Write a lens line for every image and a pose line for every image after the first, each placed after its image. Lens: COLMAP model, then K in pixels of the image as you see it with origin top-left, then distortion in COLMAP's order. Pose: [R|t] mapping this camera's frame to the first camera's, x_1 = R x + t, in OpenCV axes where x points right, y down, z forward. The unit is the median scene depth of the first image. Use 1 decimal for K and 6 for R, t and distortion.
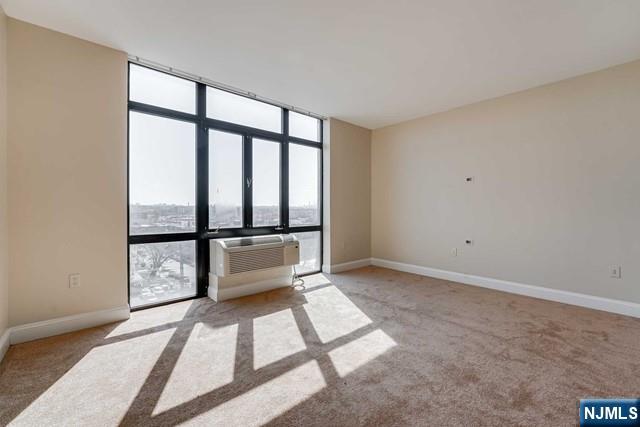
lens RADIAL K [[266.0, 0, 320.0], [0, 266.0, 213.5], [0, 0, 1]] dist [-0.004058, -0.000329]
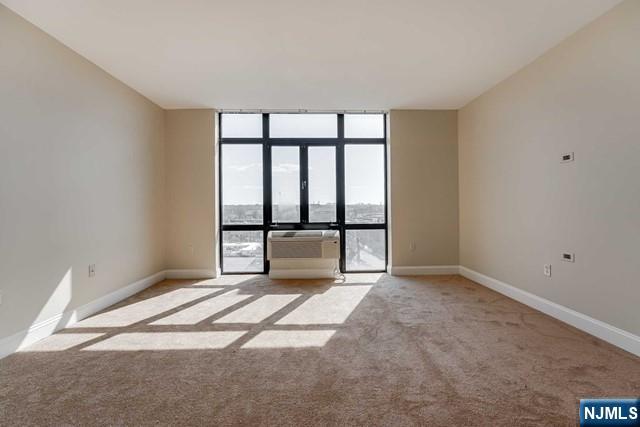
lens RADIAL K [[259.2, 0, 323.0], [0, 259.2, 209.5], [0, 0, 1]] dist [-0.005125, -0.000016]
pose [[0.767912, -0.001943, -0.640553, 0.539179], [-0.003478, 0.999968, -0.007203, 0.001933], [0.640546, 0.007759, 0.767880, 0.167096]]
